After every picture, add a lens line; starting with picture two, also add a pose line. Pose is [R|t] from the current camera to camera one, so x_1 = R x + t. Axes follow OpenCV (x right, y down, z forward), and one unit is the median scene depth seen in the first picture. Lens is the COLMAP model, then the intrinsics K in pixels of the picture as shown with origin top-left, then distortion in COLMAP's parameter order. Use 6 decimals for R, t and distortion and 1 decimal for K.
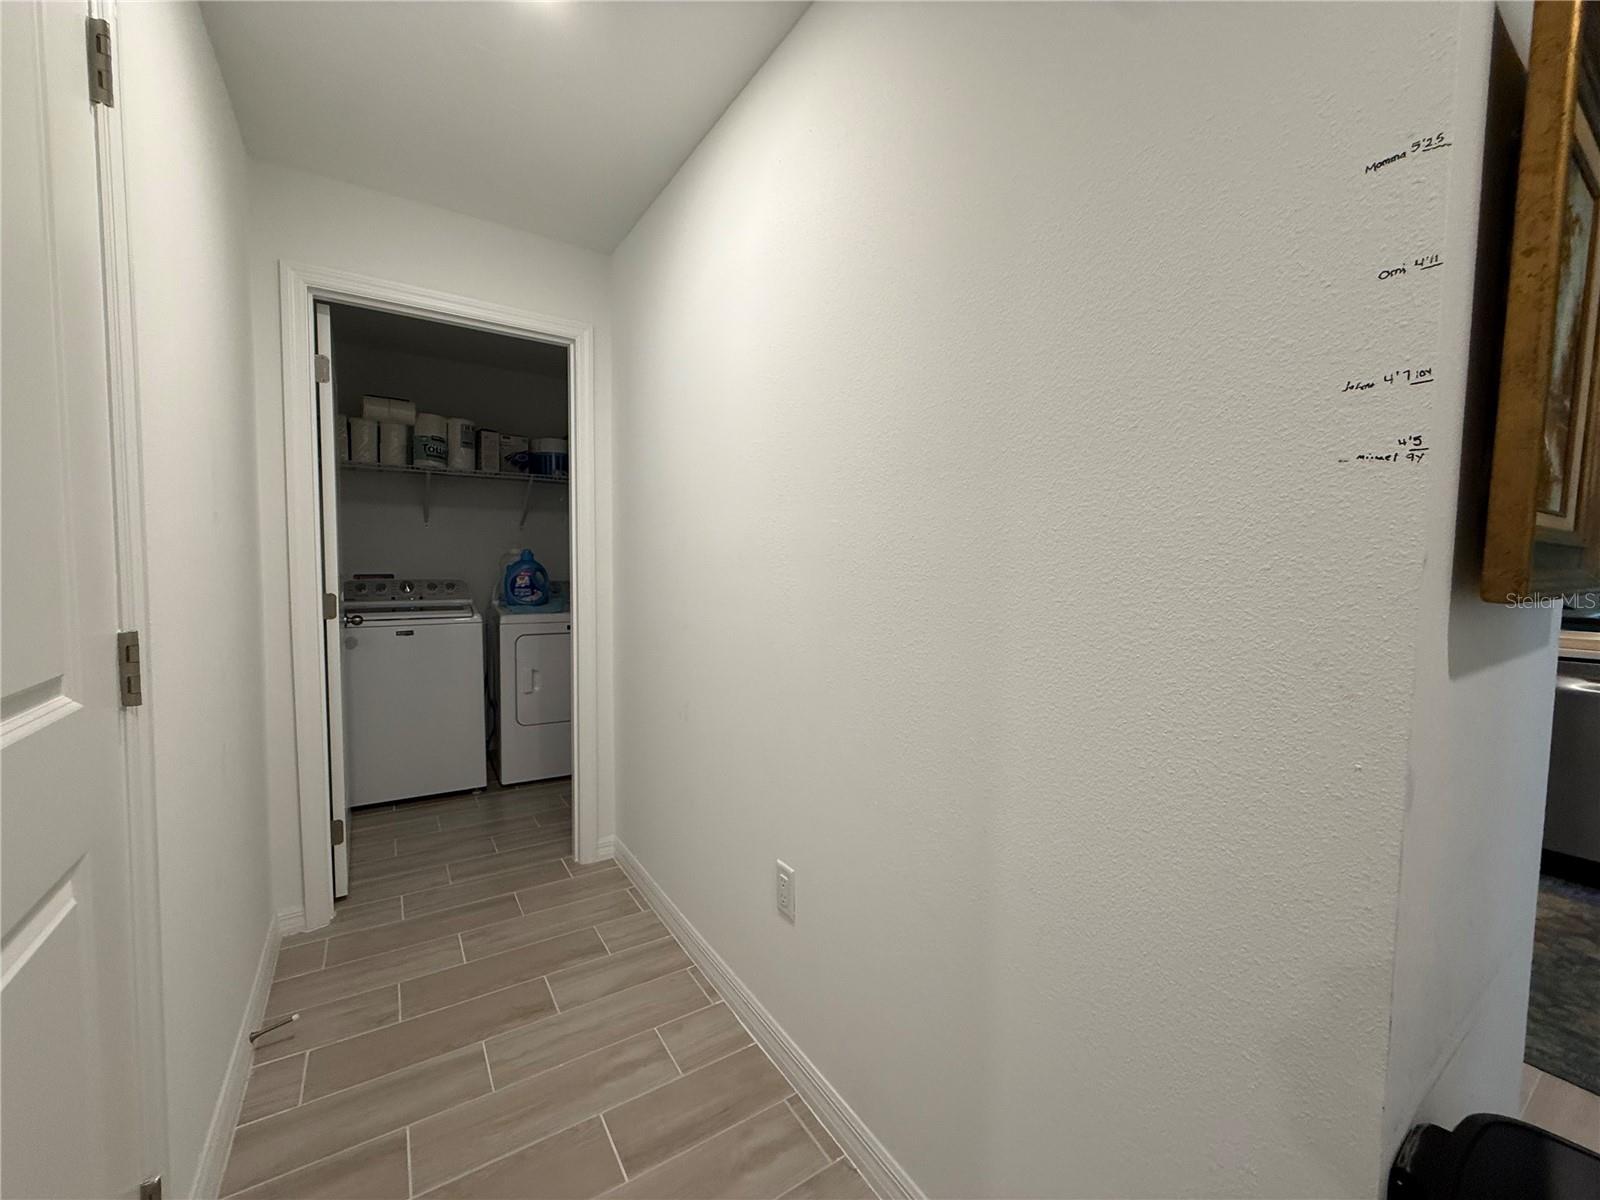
lens RADIAL K [[642.4, 0, 800.0], [0, 642.4, 600.0], [0, 0, 1]] dist [0.002645, 0.000081]
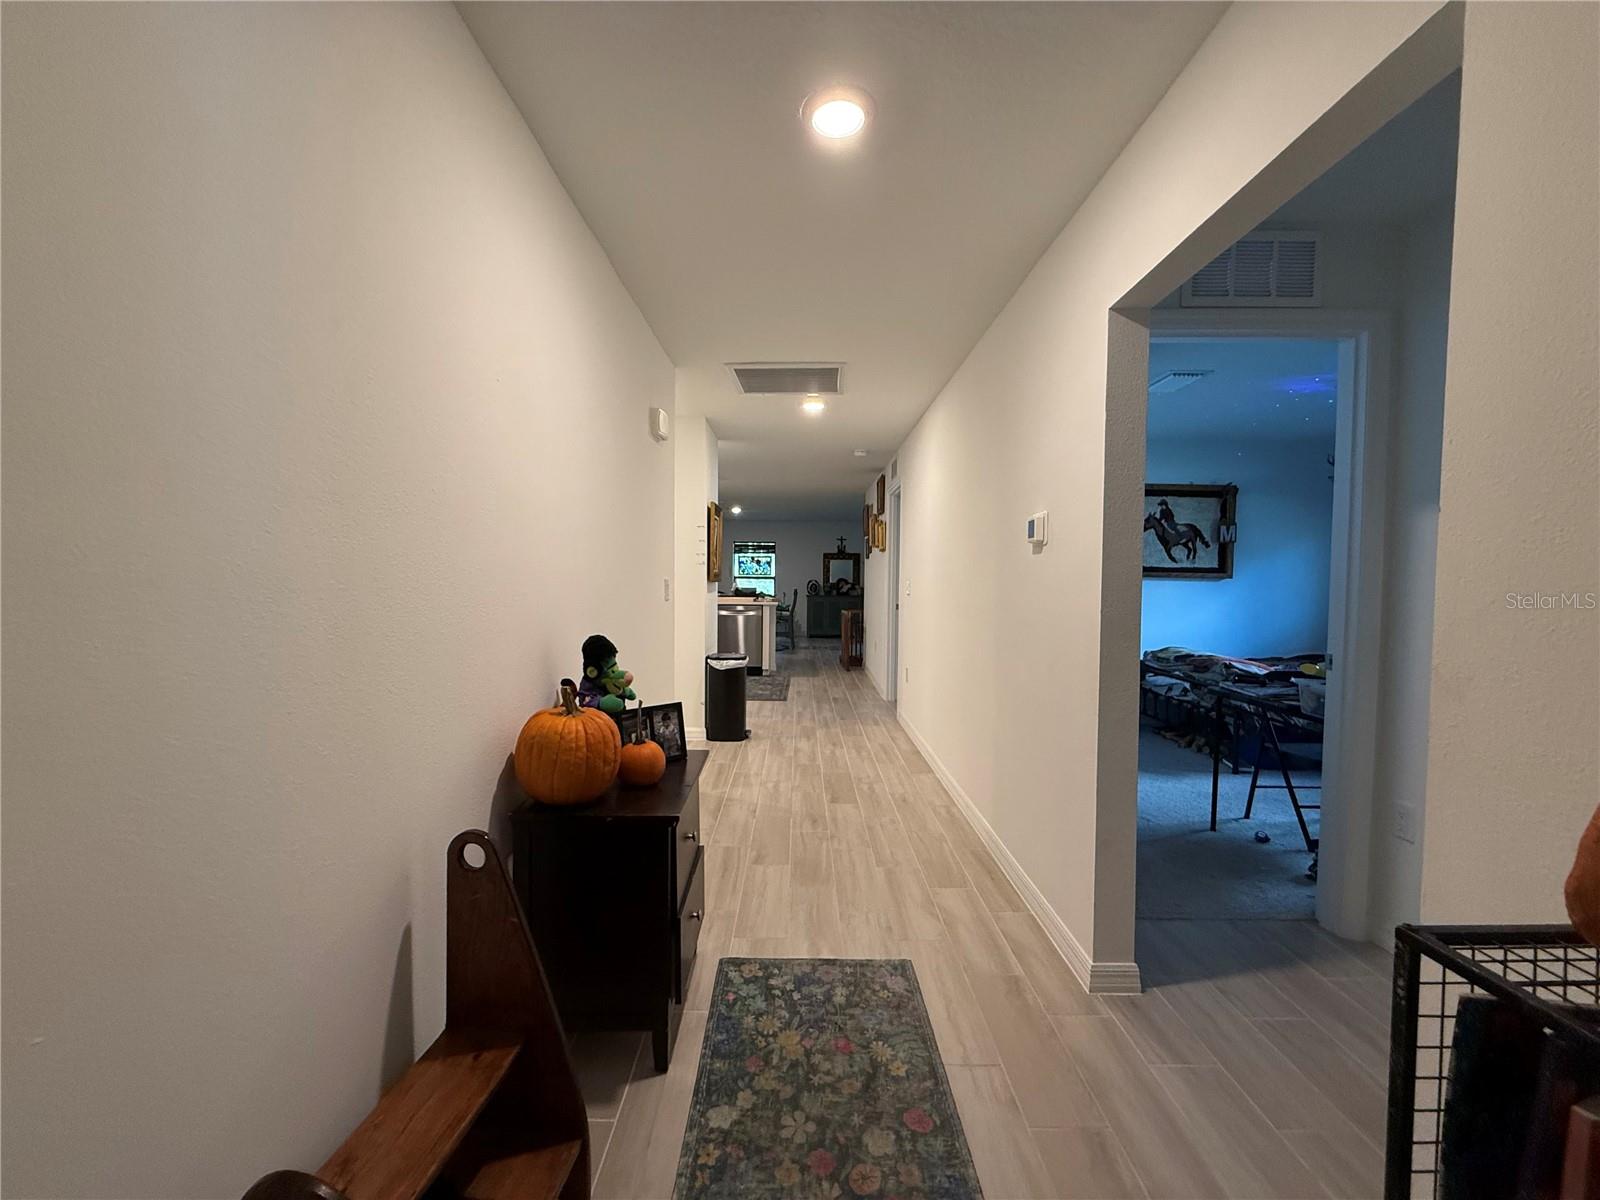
lens RADIAL K [[642.4, 0, 800.0], [0, 642.4, 600.0], [0, 0, 1]] dist [0.002645, 0.000081]
pose [[0.546159, -0.039793, 0.836736, -4.236562], [0.049425, 0.998662, 0.015232, 0.129635], [-0.836222, 0.033037, 0.547395, -3.620243]]
